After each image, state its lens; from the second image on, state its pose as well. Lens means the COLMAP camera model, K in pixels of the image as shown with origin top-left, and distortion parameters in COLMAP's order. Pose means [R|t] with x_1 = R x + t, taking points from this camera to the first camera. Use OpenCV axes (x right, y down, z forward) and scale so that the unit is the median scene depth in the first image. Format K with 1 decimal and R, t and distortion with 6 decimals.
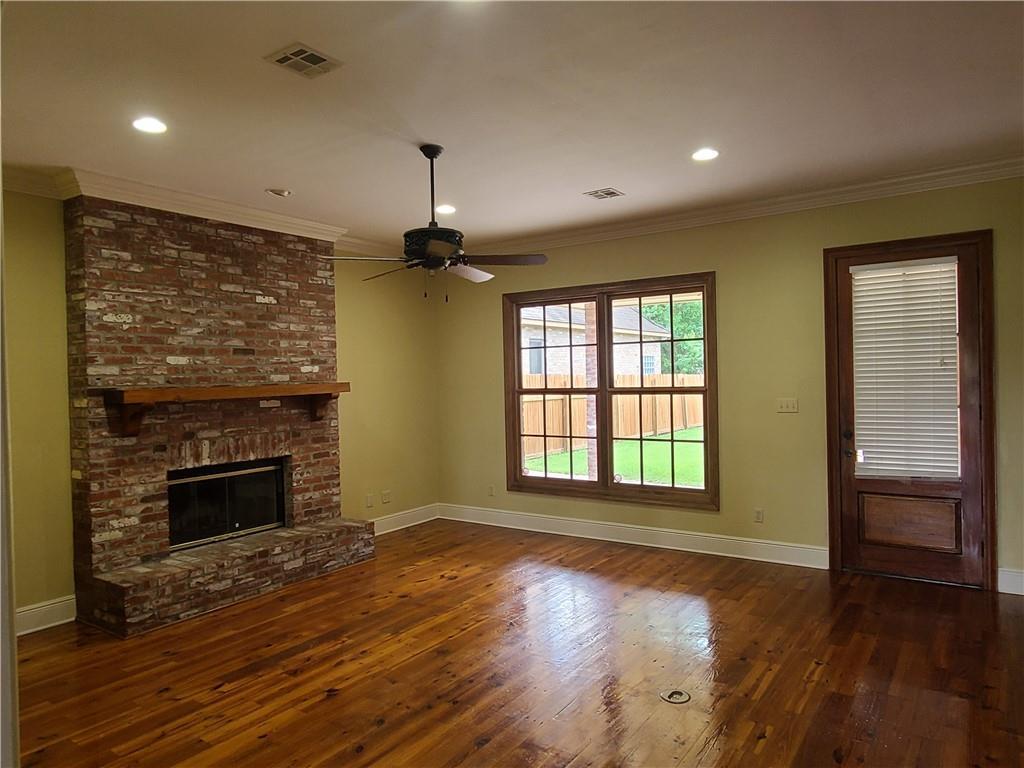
lens RADIAL K [[677.3, 0, 505.6], [0, 677.3, 382.1], [0, 0, 1]] dist [-0.003314, -0.000463]
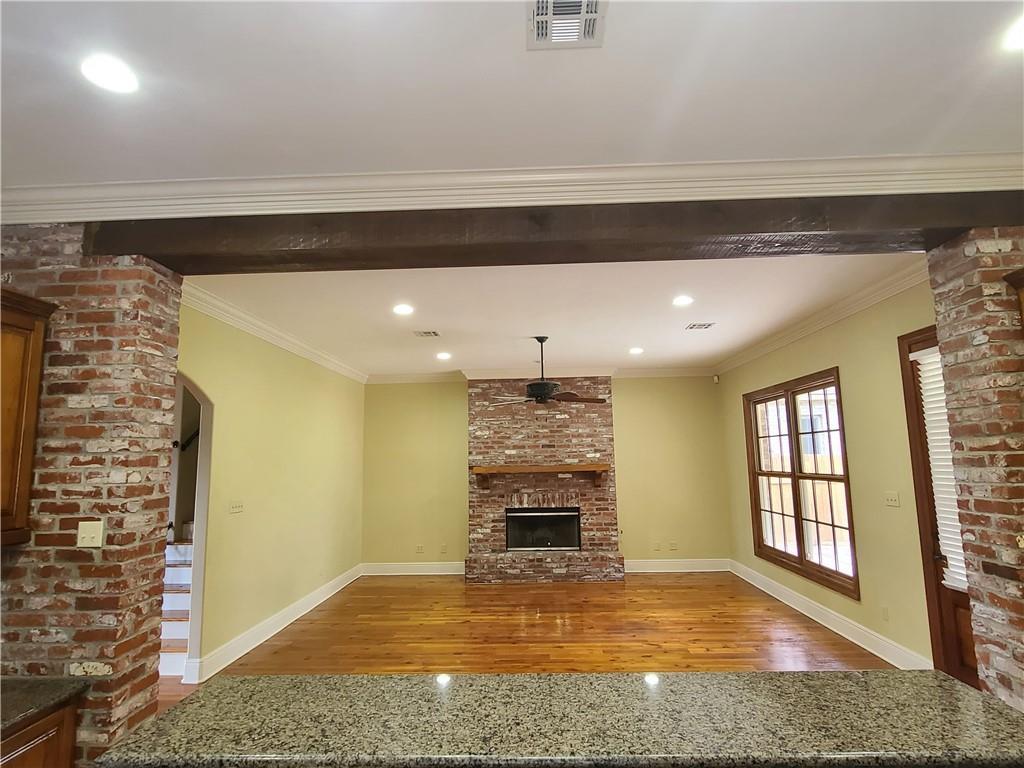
lens RADIAL K [[536.7, 0, 507.0], [0, 536.7, 383.8], [0, 0, 1]] dist [-0.007714, 0.000400]
pose [[0.543197, -0.102794, -0.833289, 0.765646], [-0.001353, 0.992369, -0.123300, -0.033034], [0.839604, 0.068103, 0.538913, 0.114154]]
